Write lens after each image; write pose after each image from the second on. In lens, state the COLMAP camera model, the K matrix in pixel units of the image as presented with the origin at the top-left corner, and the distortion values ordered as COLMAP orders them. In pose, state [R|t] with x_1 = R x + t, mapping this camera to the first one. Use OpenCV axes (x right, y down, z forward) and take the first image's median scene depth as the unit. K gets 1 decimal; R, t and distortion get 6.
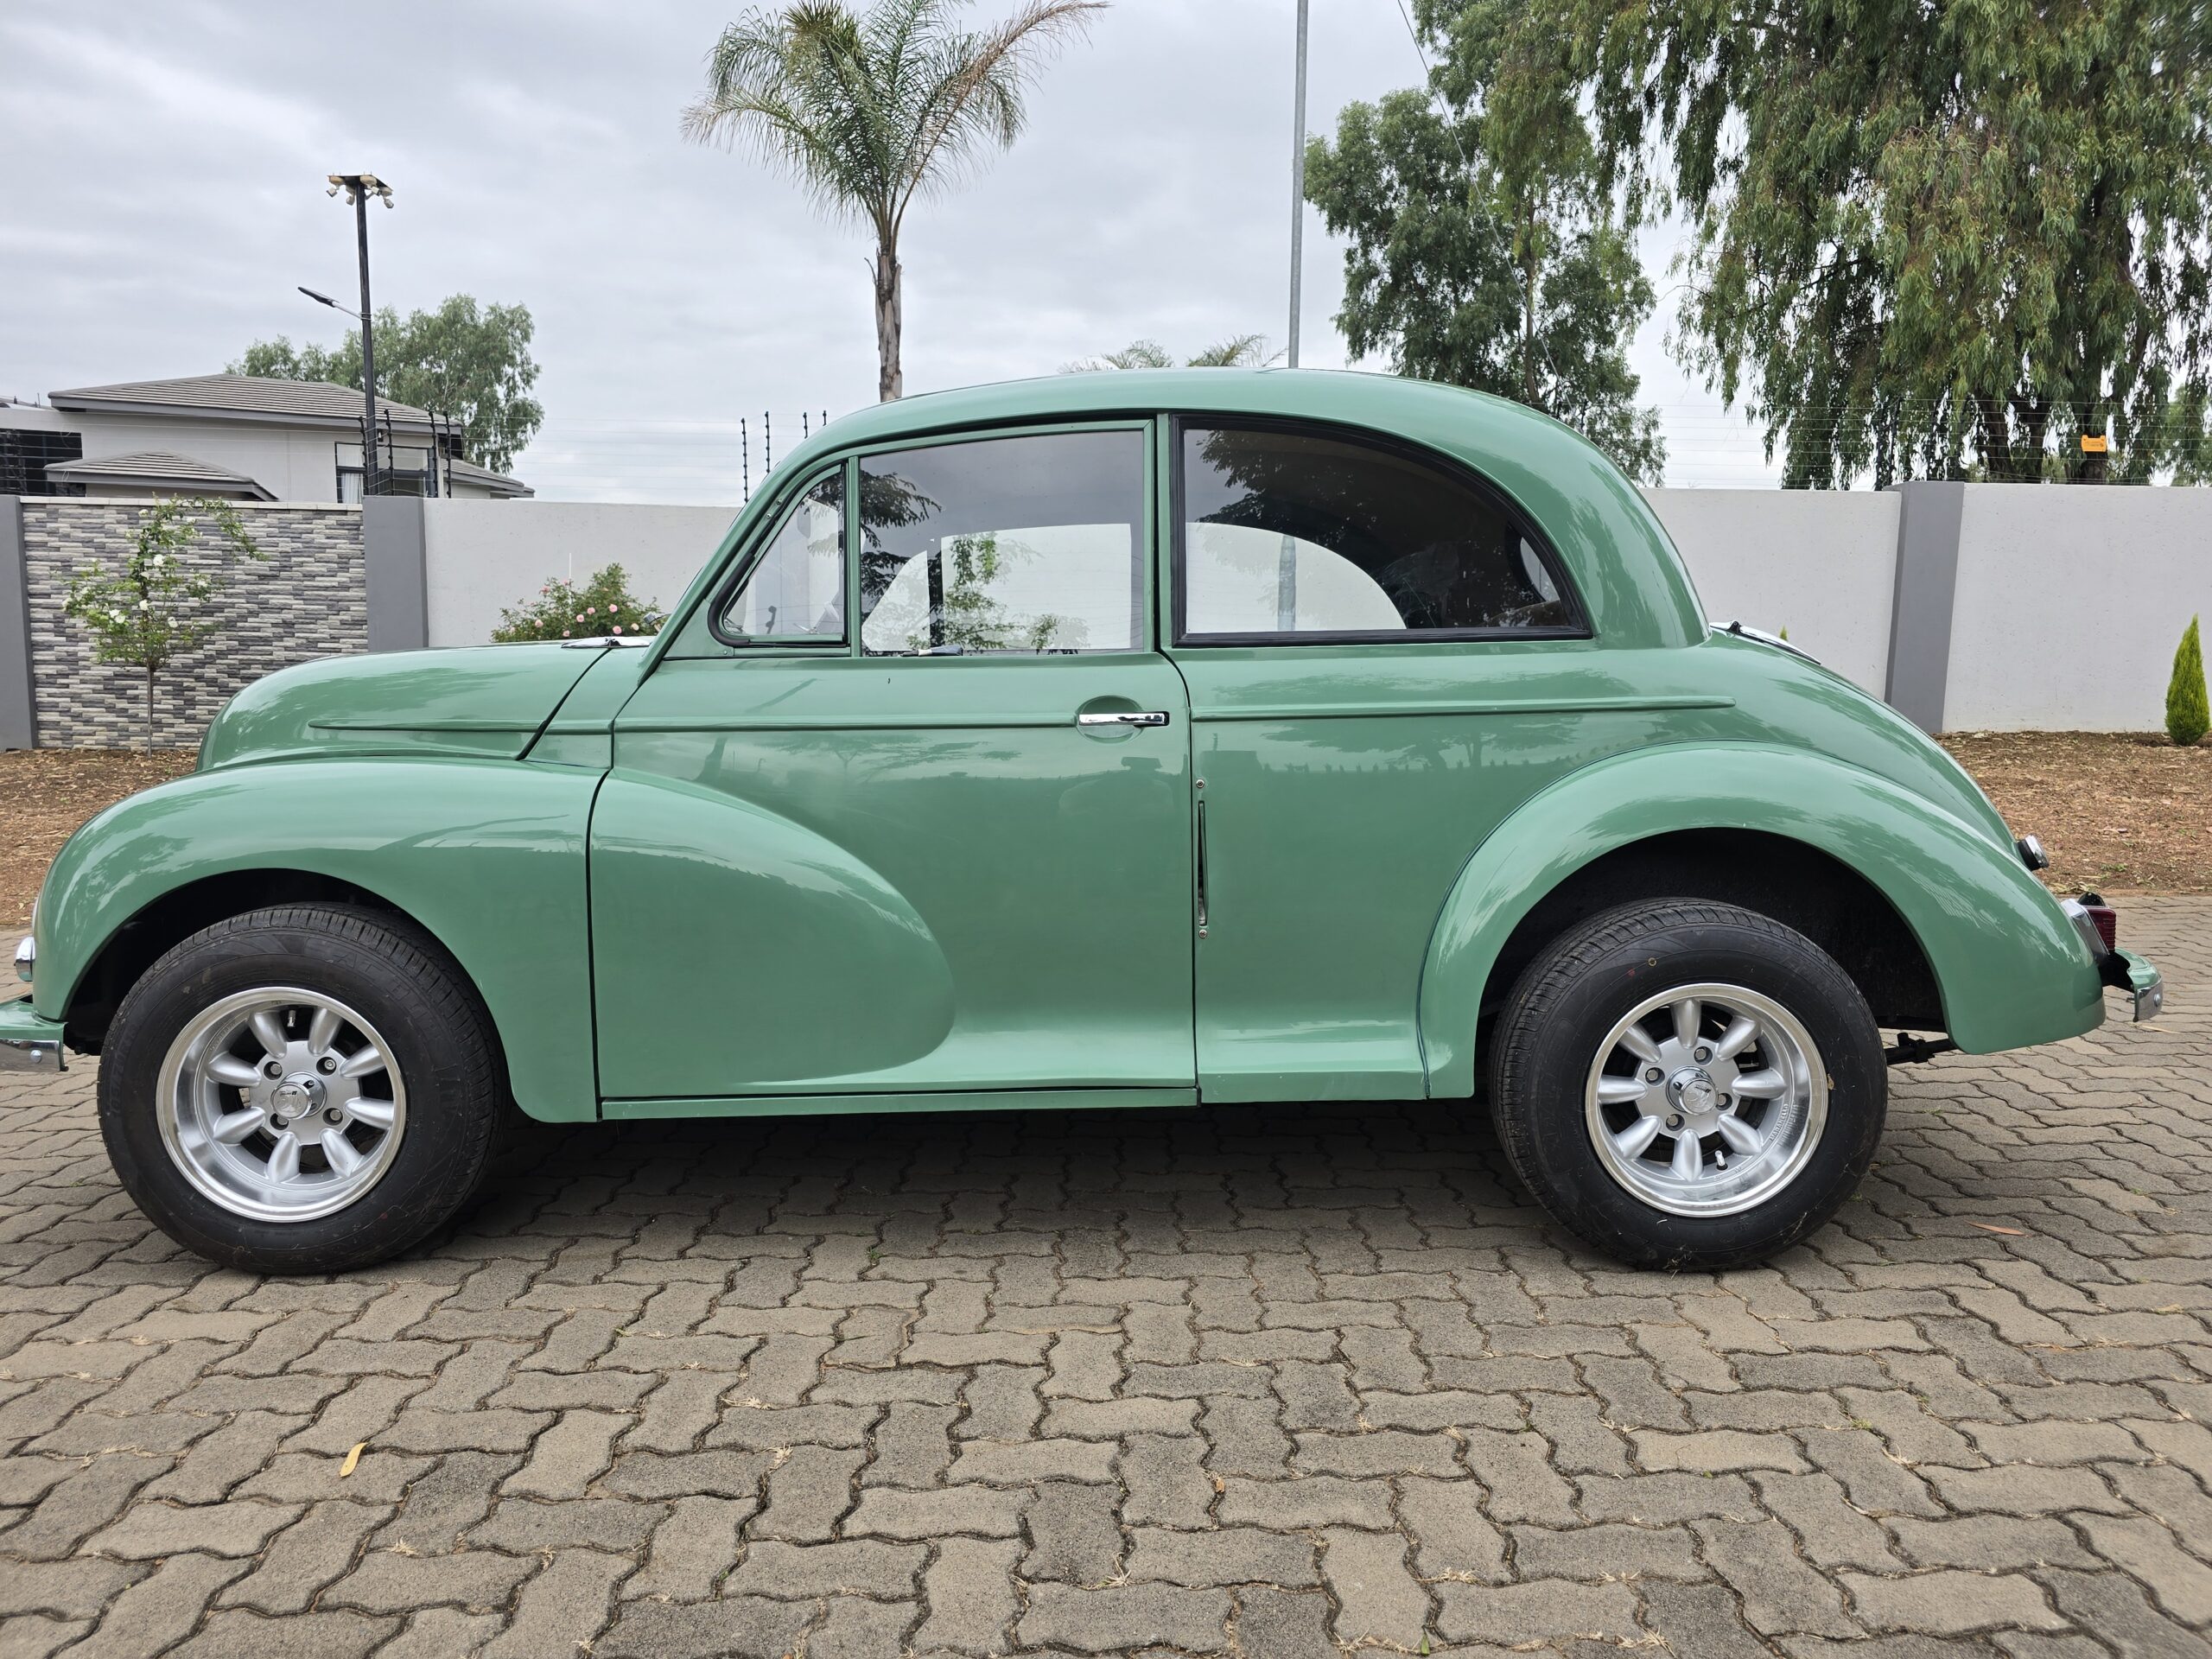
lens RADIAL K [[1493.8, 0, 1106.0], [0, 1493.8, 829.5], [0, 0, 1]] dist [0.046335, -0.030428]
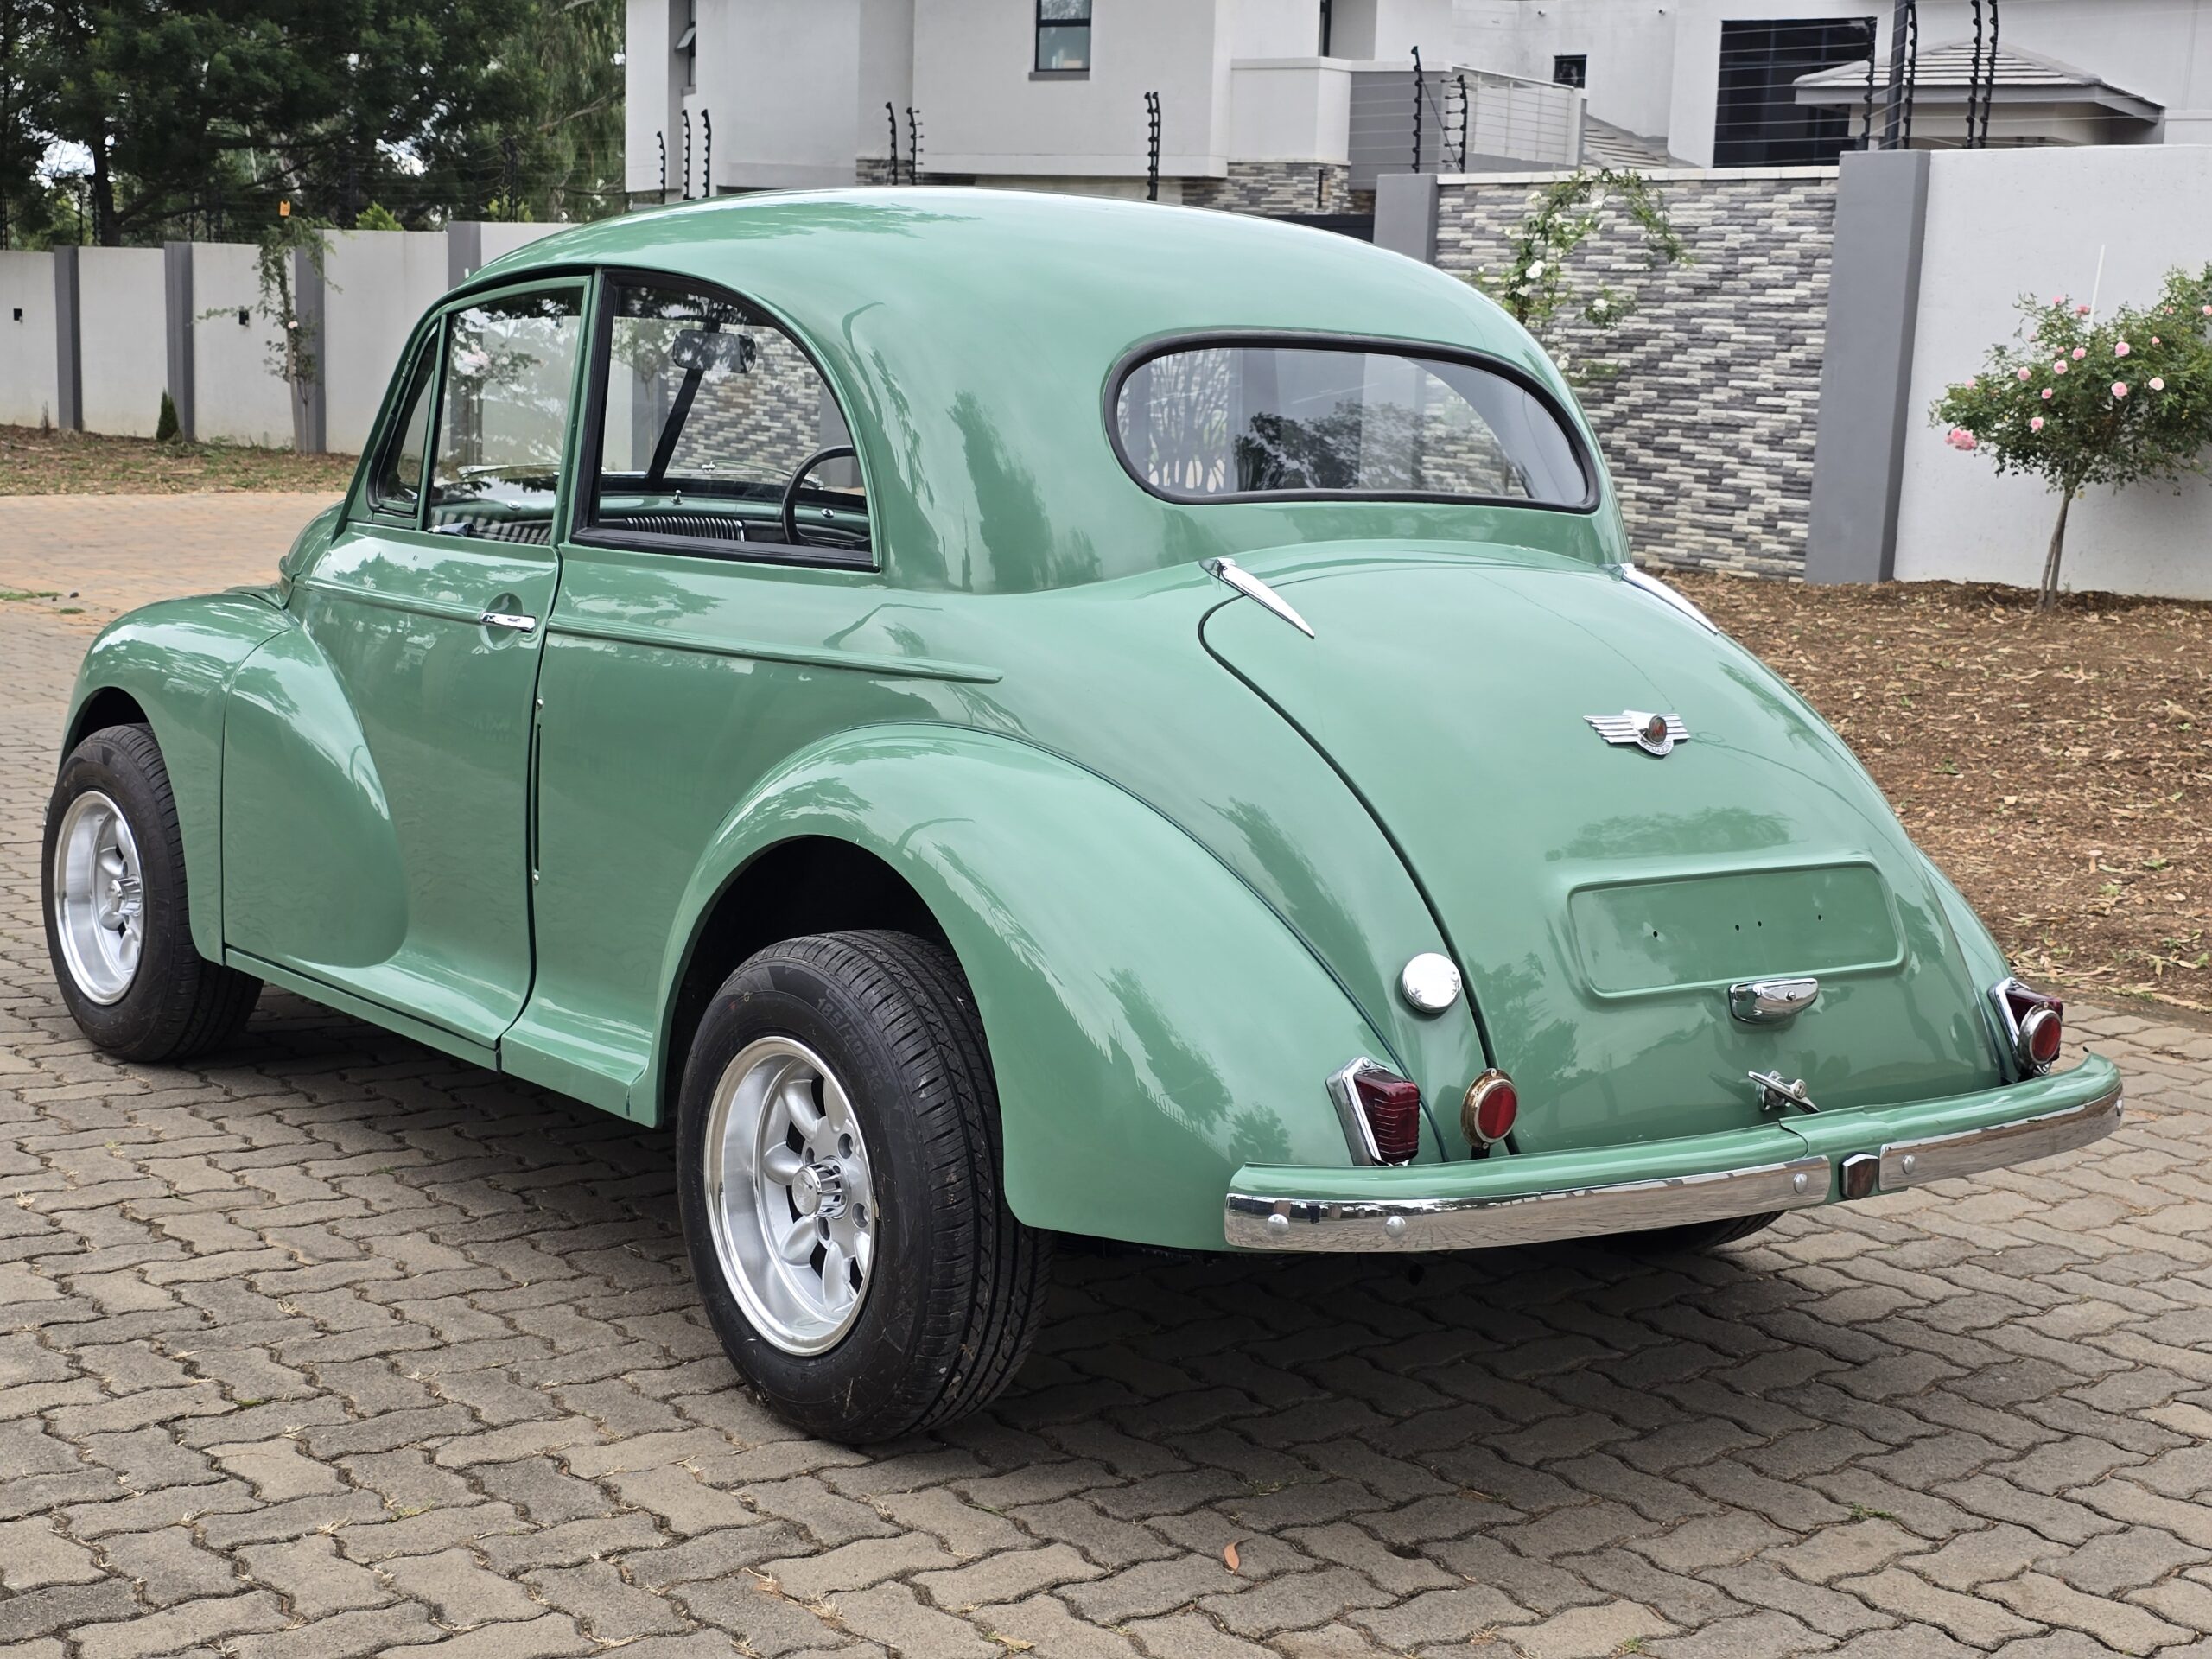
lens RADIAL K [[3007.9, 0, 1114.6], [0, 3007.9, 825.2], [0, 0, 1]] dist [0.176052, -0.470182]
pose [[0.610596, 0.141813, -0.779142, 0.309712], [-0.117302, 0.989179, 0.088115, -0.029448], [0.783207, 0.037592, 0.620624, 0.034113]]
